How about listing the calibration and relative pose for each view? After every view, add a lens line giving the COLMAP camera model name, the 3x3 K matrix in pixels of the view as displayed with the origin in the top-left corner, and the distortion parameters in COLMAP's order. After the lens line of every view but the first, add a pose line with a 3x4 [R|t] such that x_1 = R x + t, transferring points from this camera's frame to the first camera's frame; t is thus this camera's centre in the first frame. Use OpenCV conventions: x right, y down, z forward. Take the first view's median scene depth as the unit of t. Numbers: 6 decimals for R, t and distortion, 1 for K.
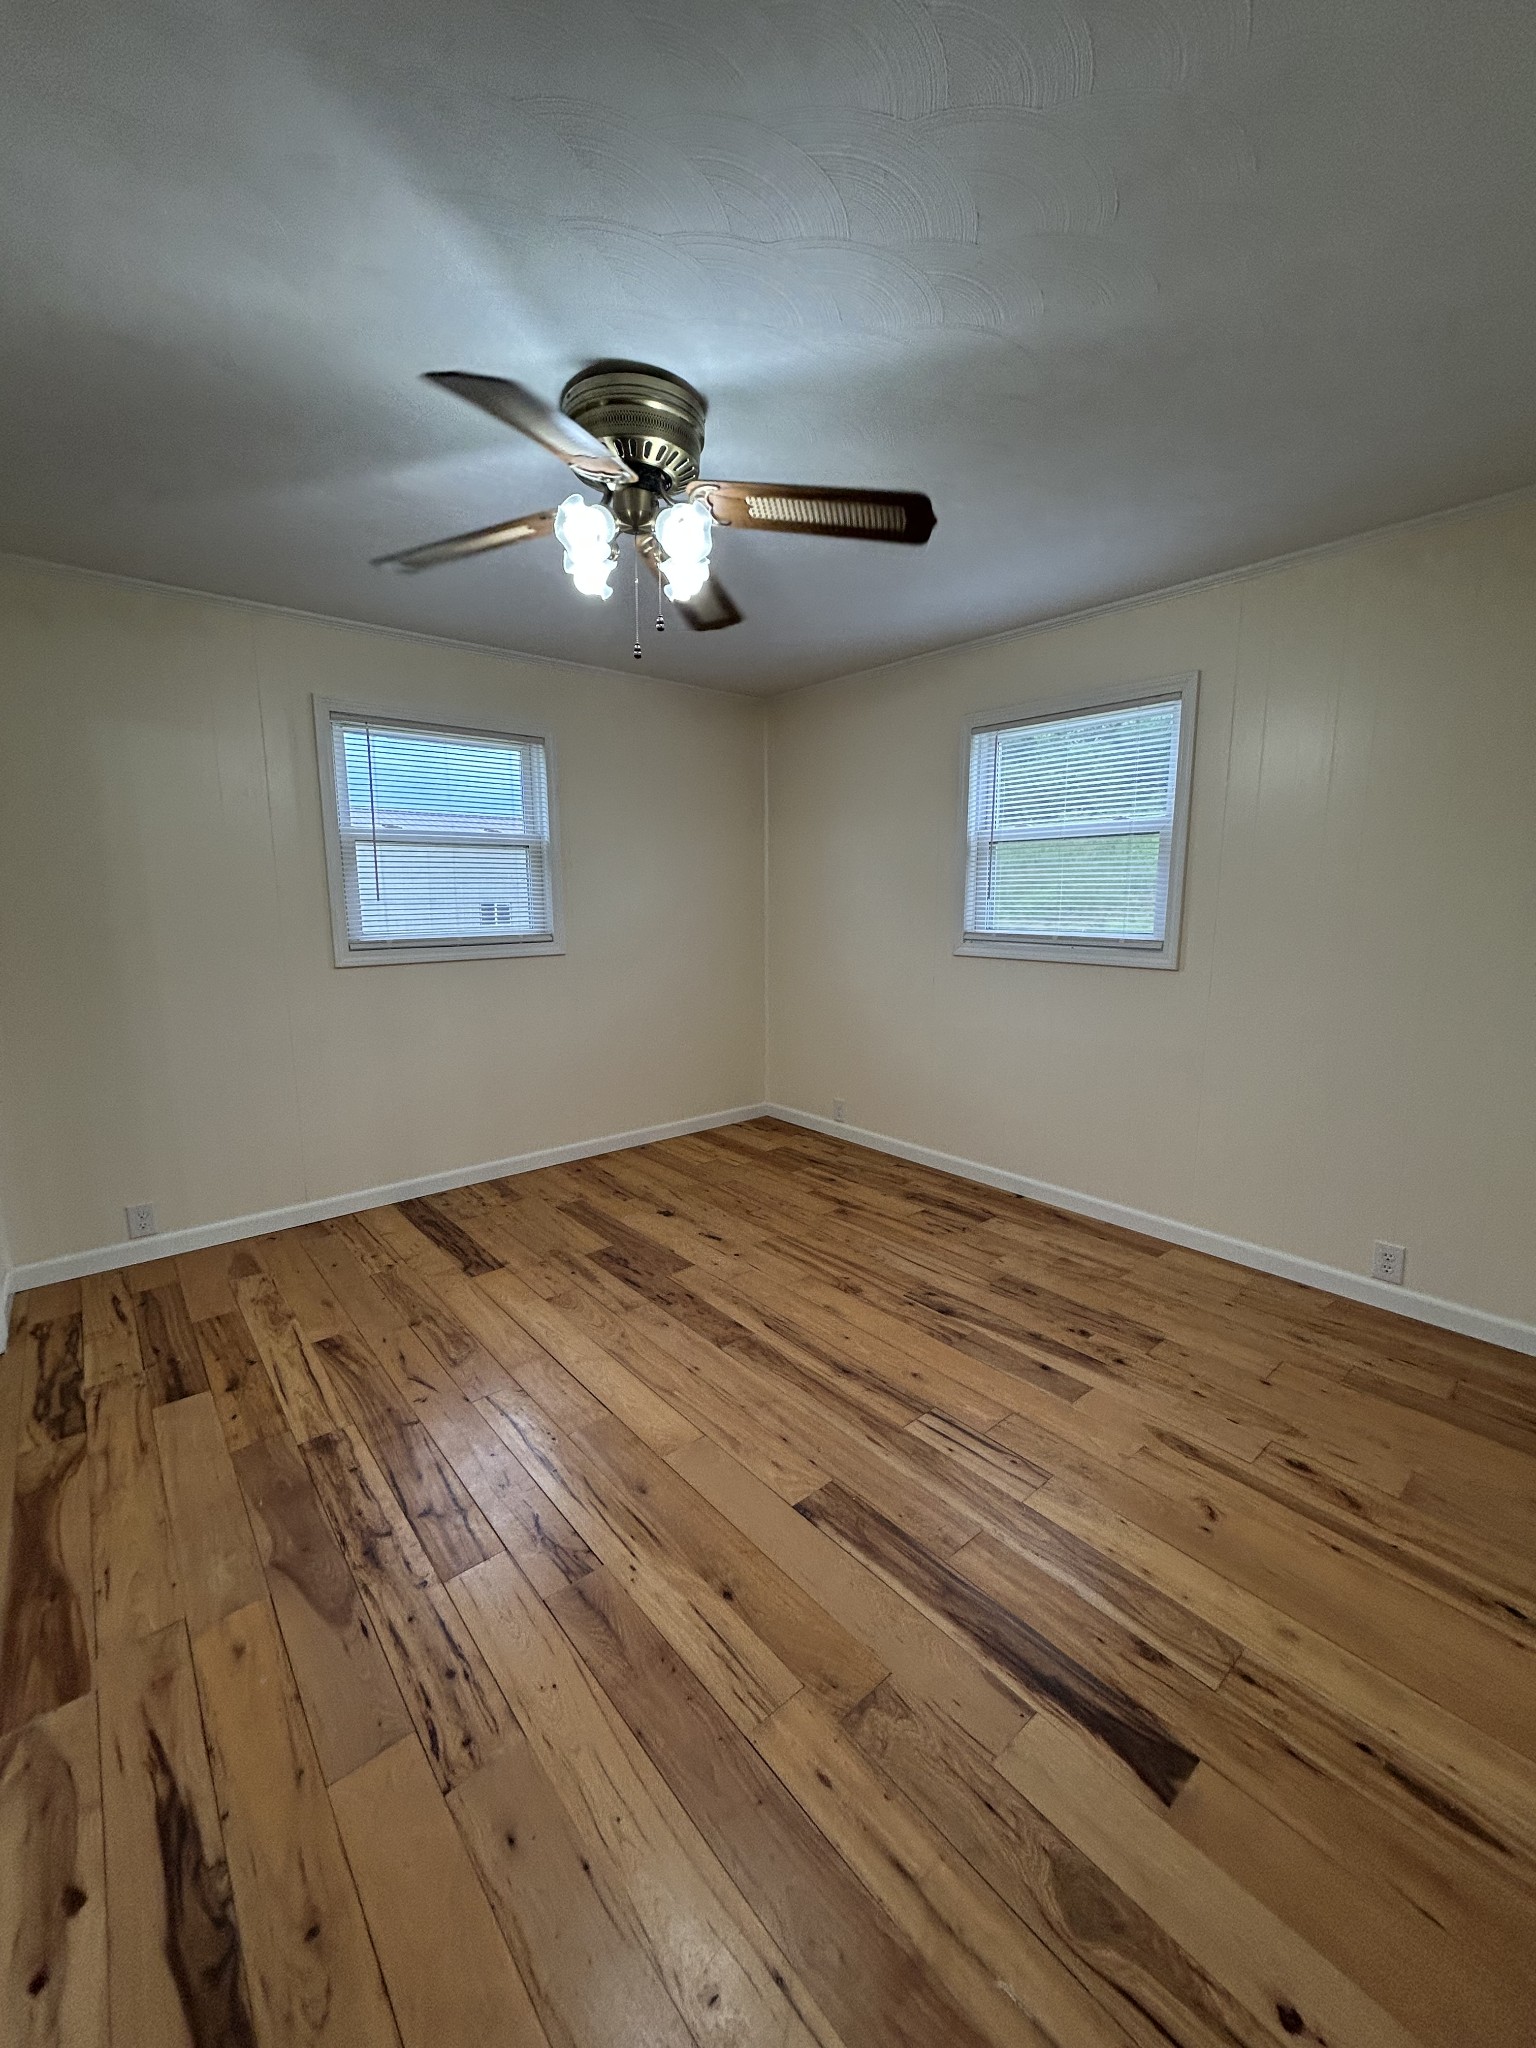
lens RADIAL K [[821.7, 0, 764.9], [0, 821.7, 1024.3], [0, 0, 1]] dist [0.000867, 0.000528]
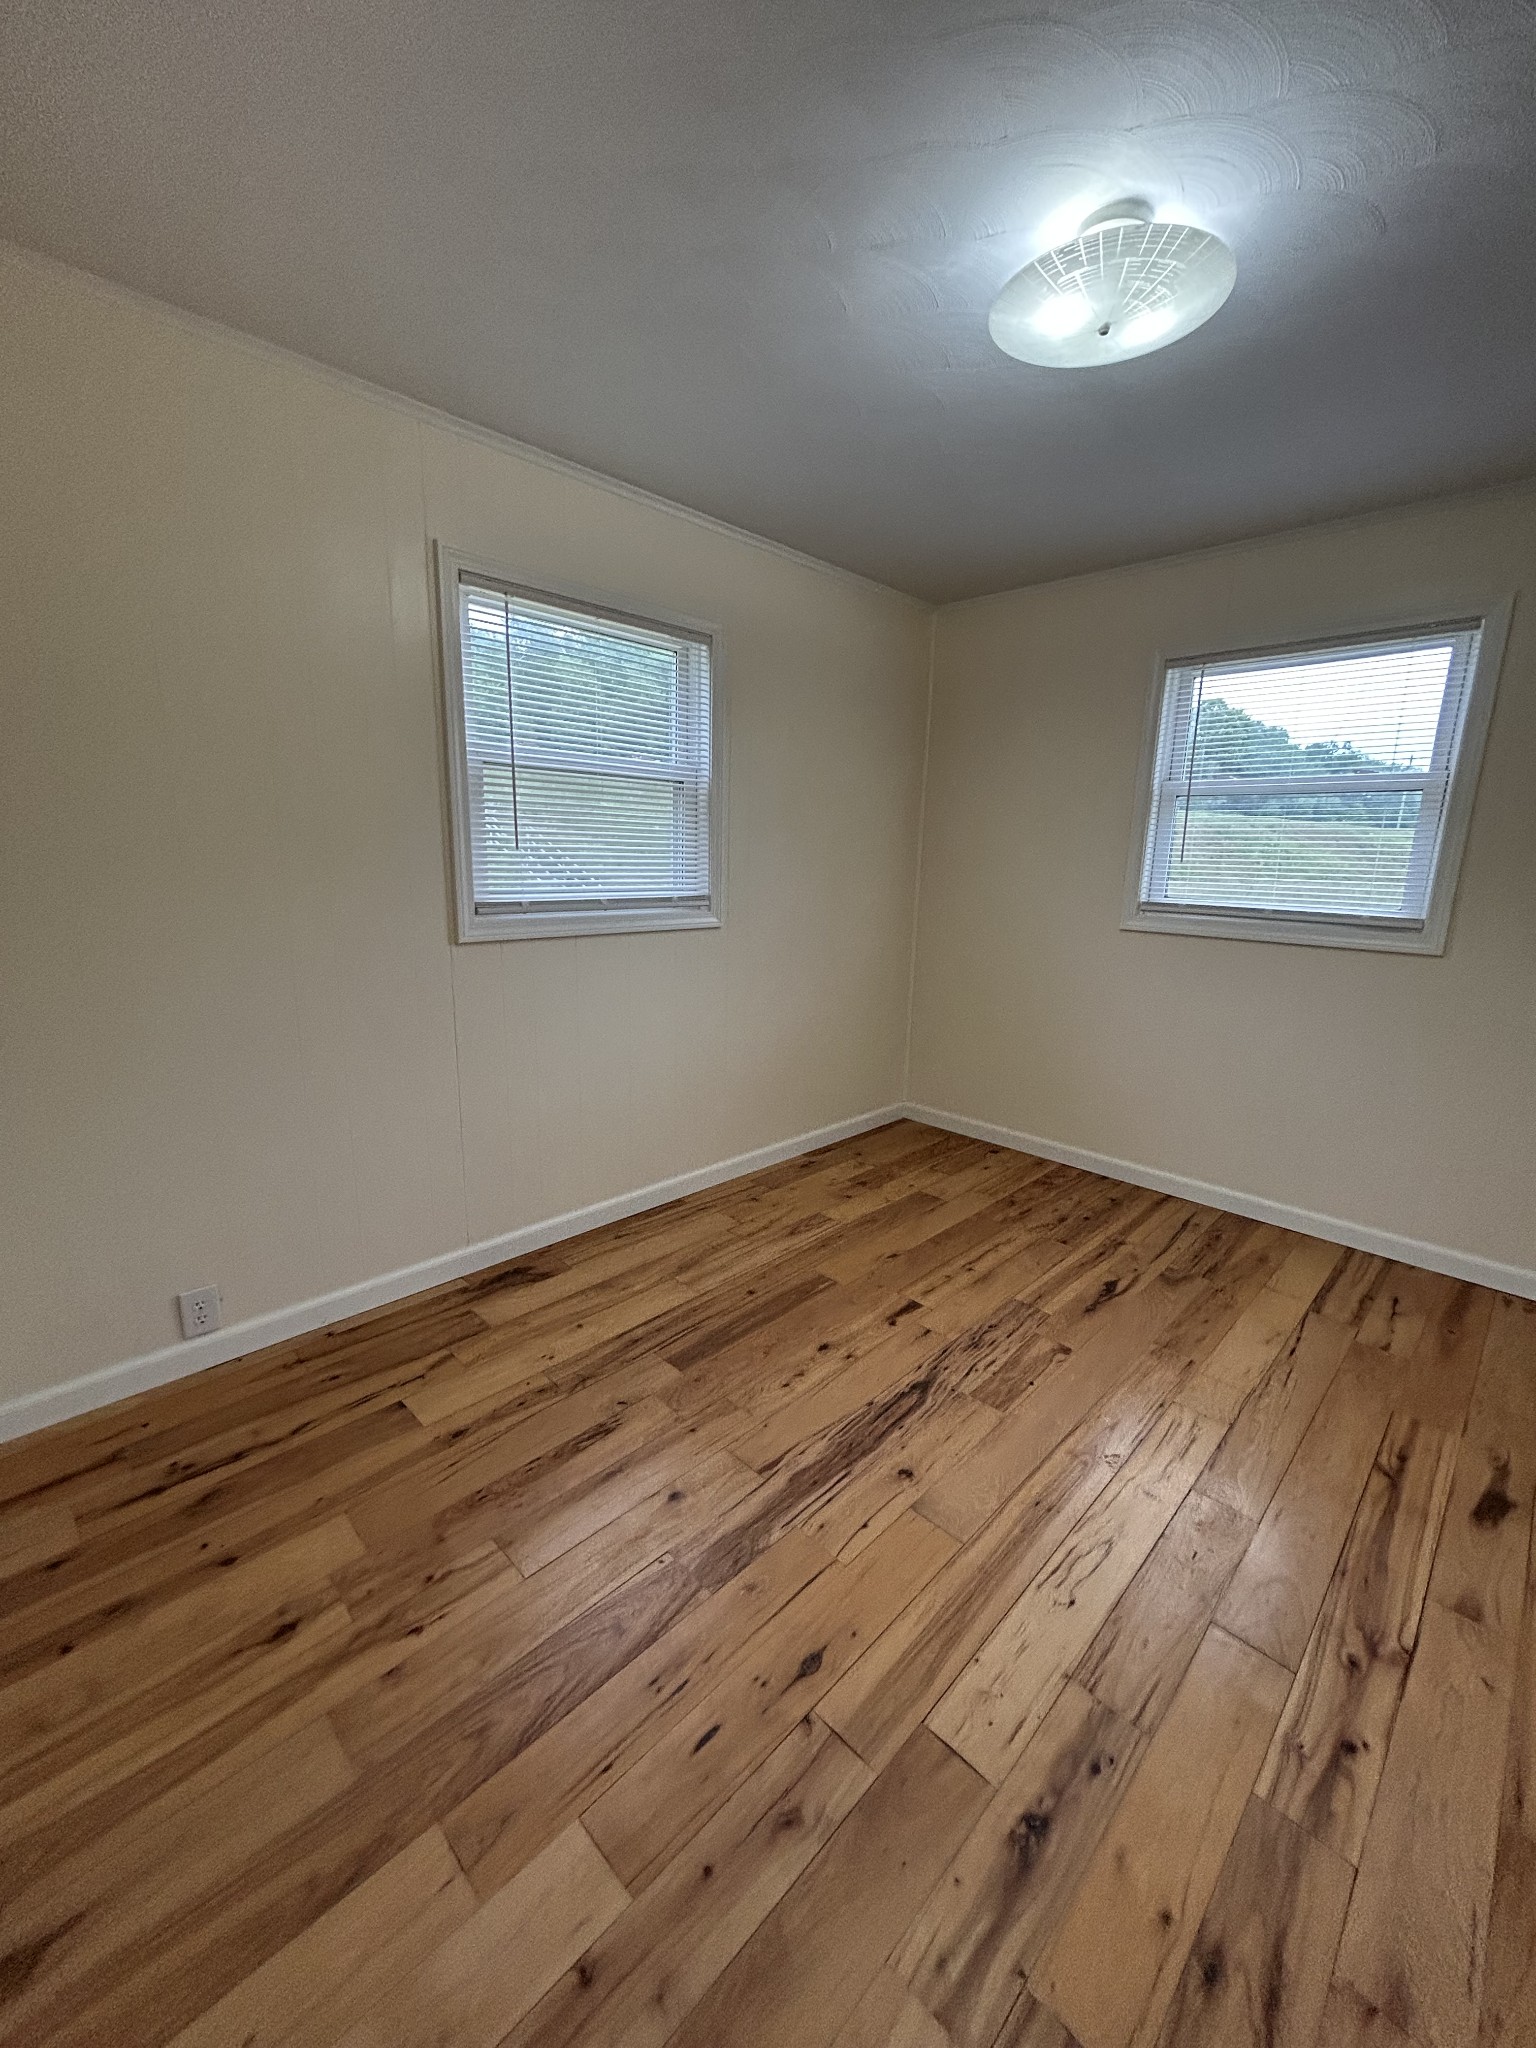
lens RADIAL K [[821.7, 0, 770.4], [0, 821.7, 1027.0], [0, 0, 1]] dist [0.000867, 0.000528]
pose [[0.992216, -0.000601, 0.124527, -0.302592], [-0.006522, 0.998365, 0.056789, -0.034796], [-0.124357, -0.057159, 0.990590, 0.225778]]
